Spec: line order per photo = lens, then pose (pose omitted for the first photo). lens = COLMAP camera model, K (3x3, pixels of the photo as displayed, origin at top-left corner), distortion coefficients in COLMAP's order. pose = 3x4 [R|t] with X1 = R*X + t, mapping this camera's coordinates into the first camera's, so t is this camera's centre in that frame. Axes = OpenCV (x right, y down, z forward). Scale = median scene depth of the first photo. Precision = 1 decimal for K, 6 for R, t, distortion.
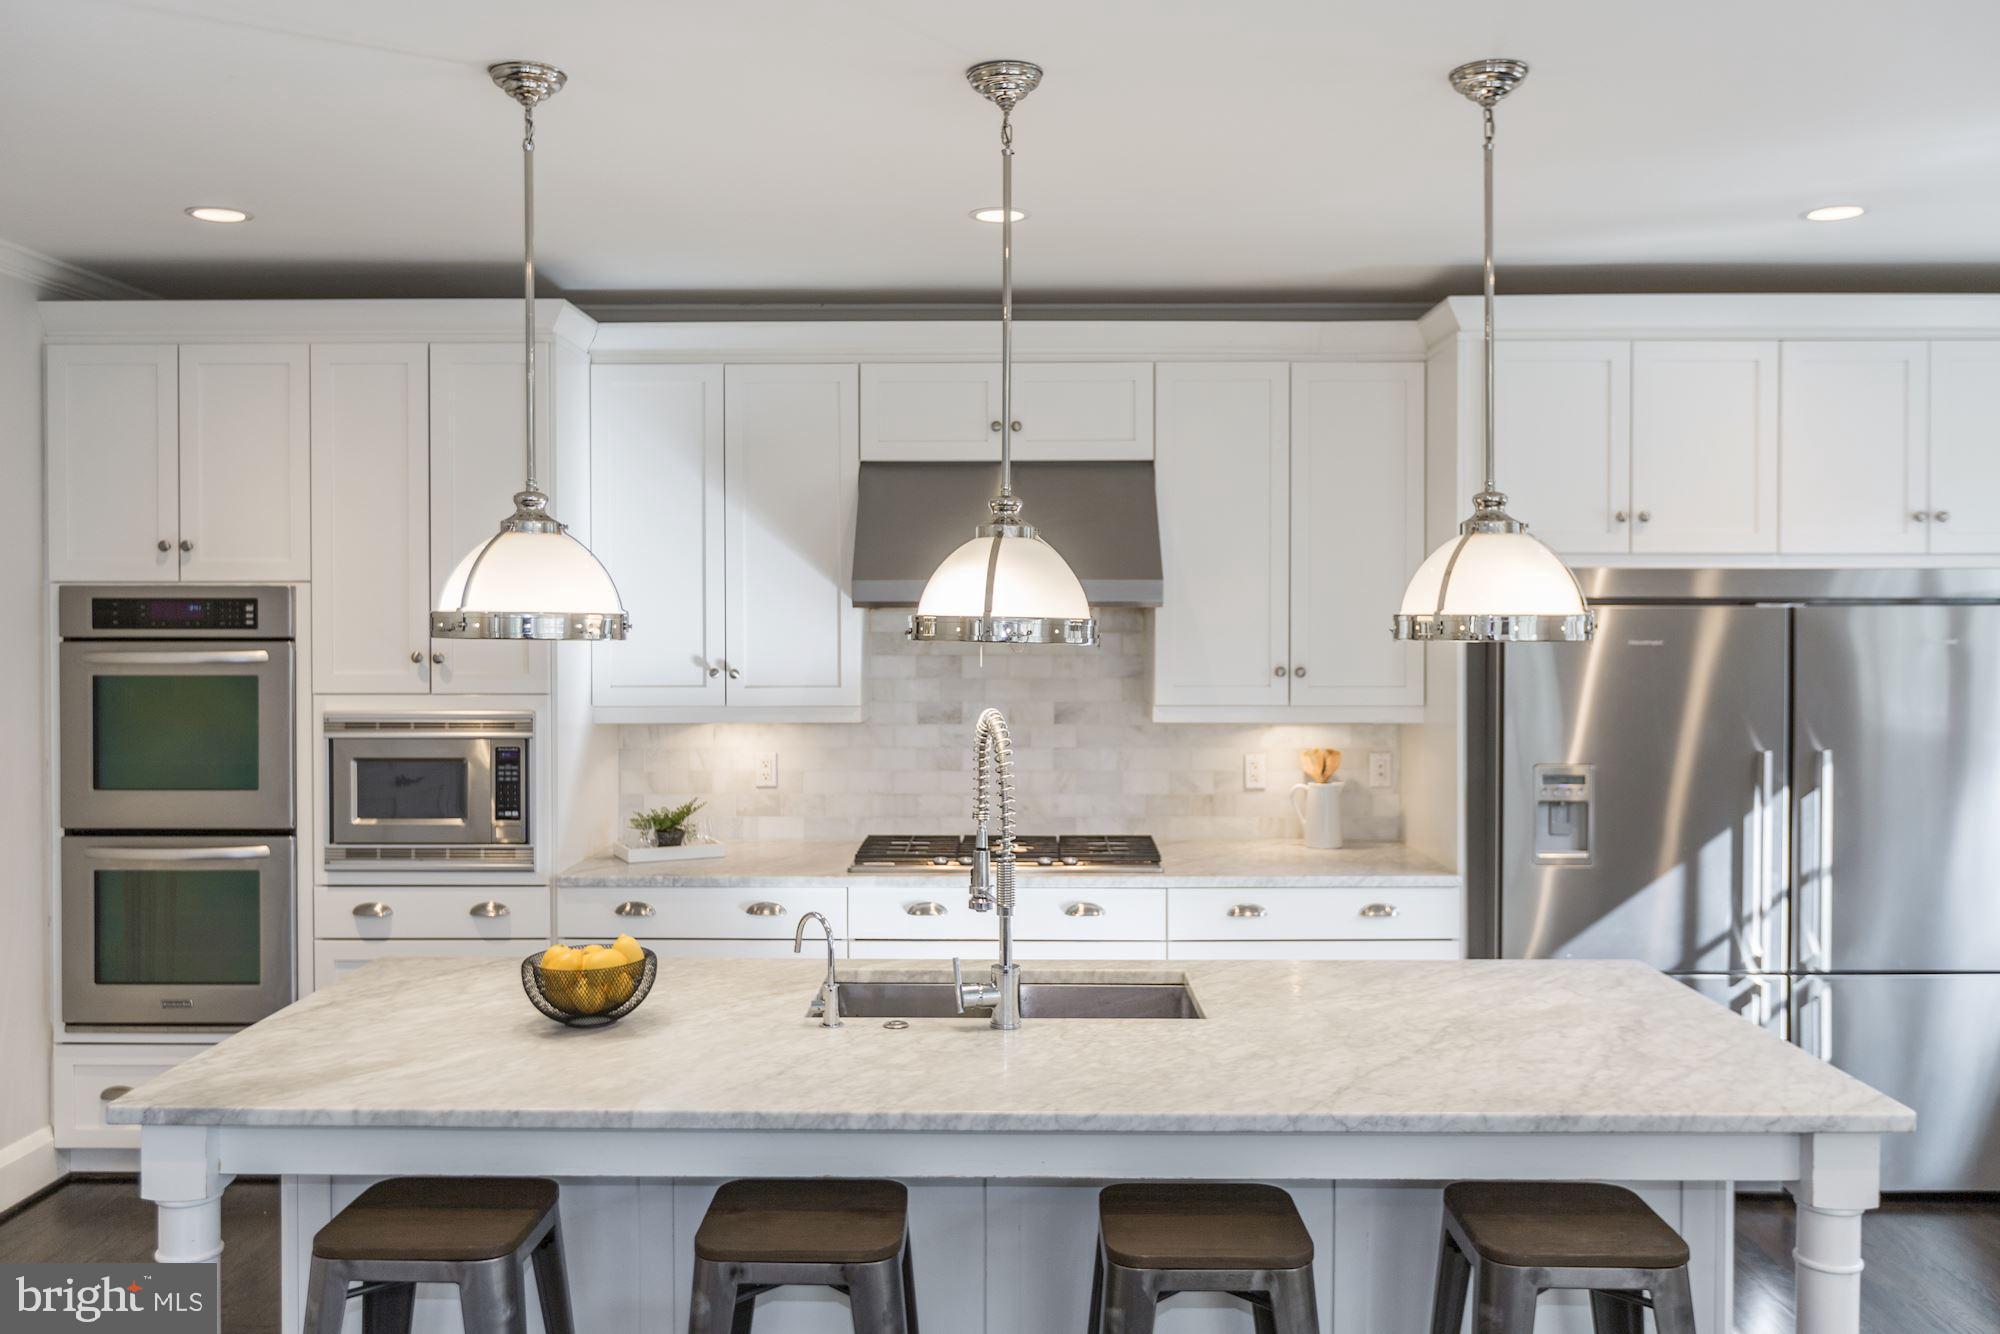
lens RADIAL K [[1581.5, 0, 961.0], [0, 1581.5, 641.7], [0, 0, 1]] dist [0.008738, -0.001137]
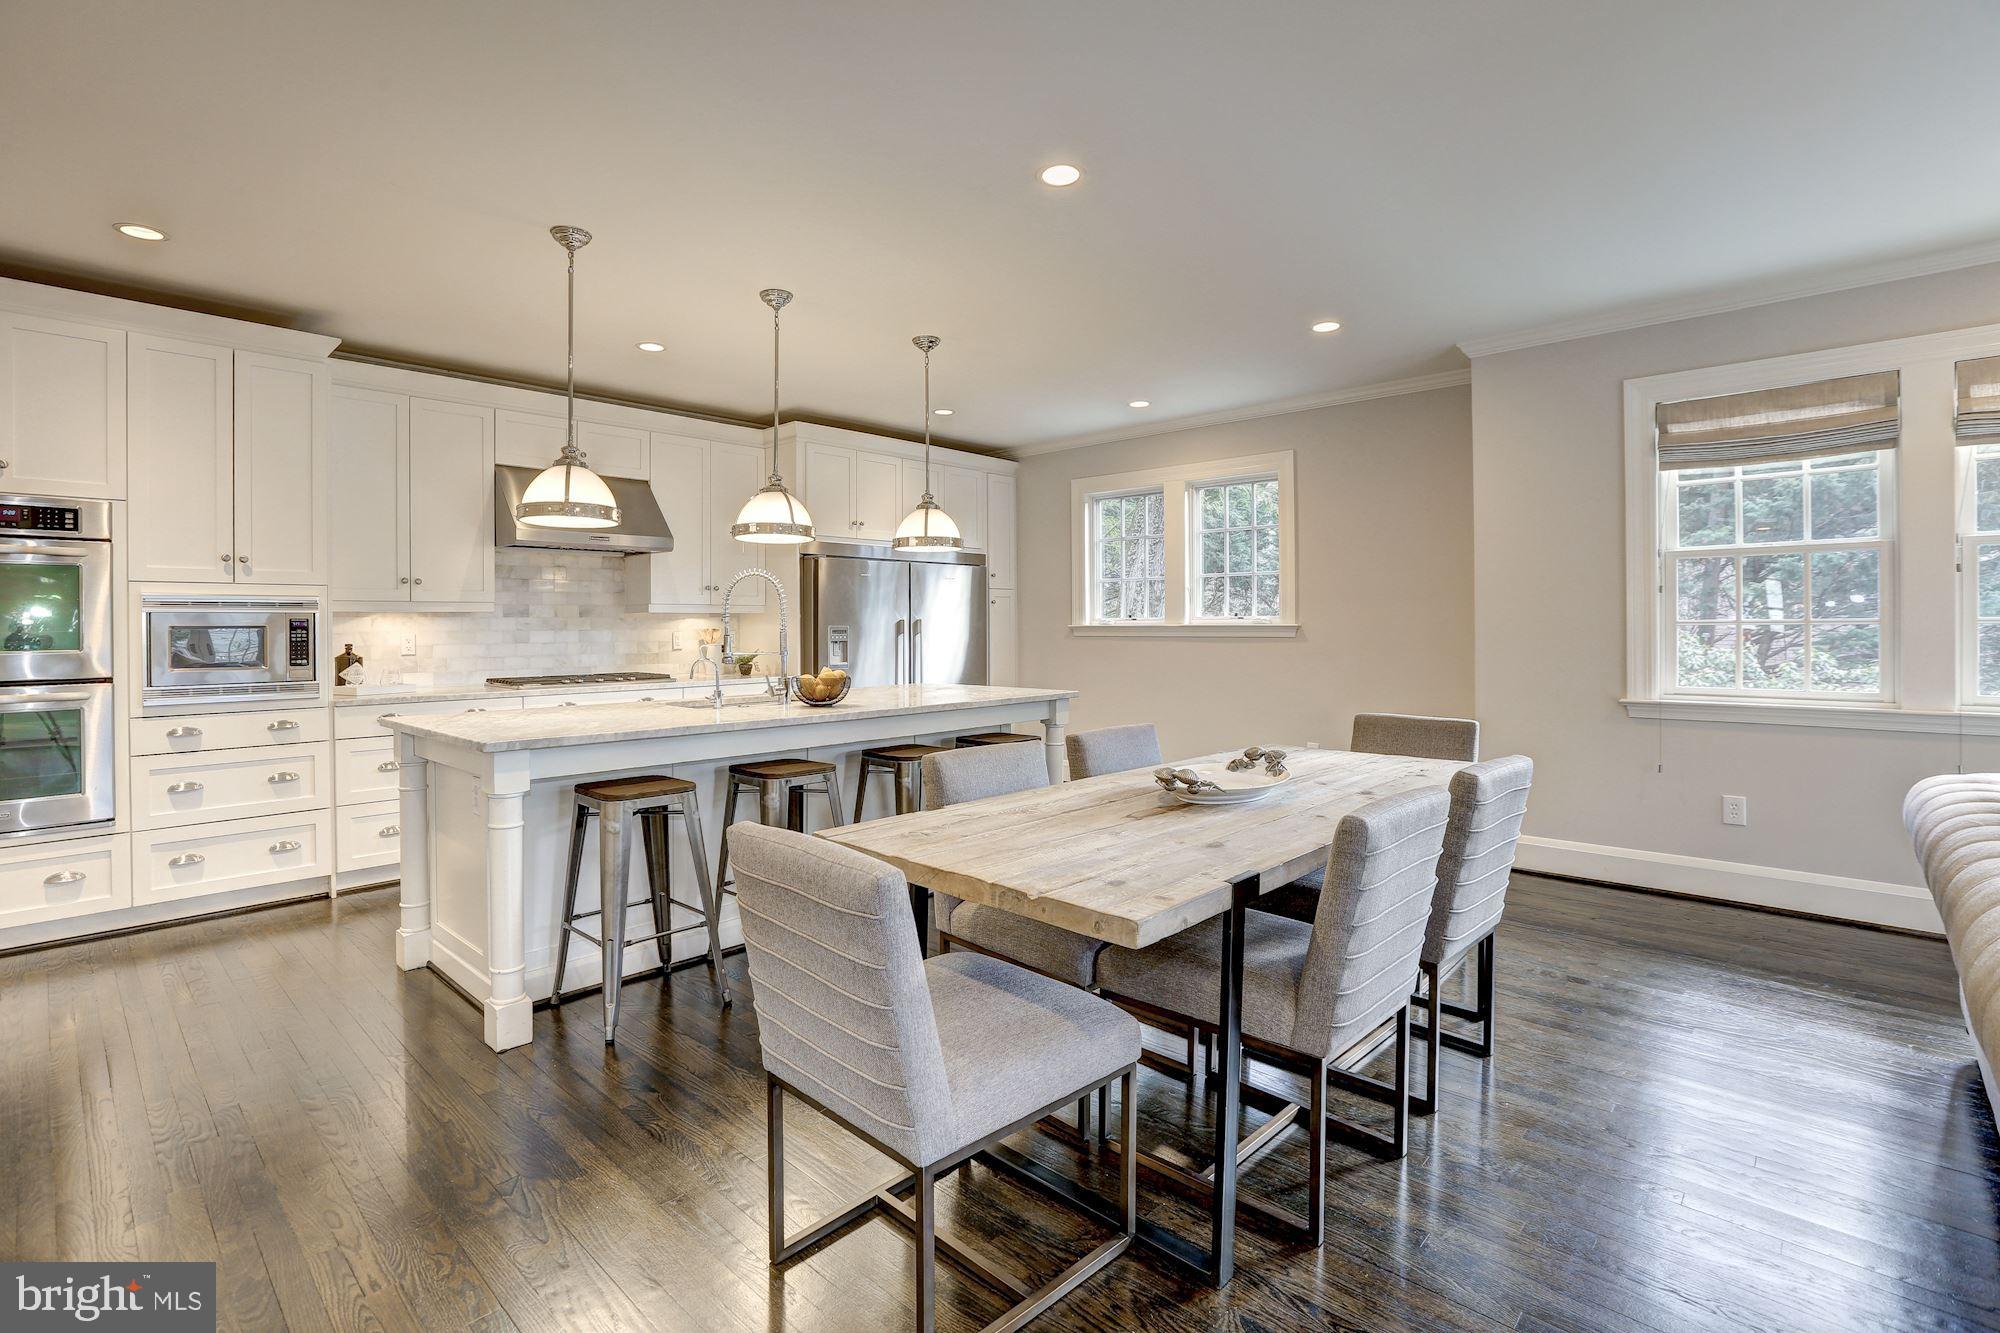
lens RADIAL K [[931.1, 0, 973.7], [0, 931.1, 629.7], [0, 0, 1]] dist [-0.031697, 0.008447]
pose [[0.676985, -0.008549, 0.735947, -0.495864], [0.021711, 0.999729, -0.008359, 0.098876], [-0.735677, 0.021637, 0.676987, -0.093042]]
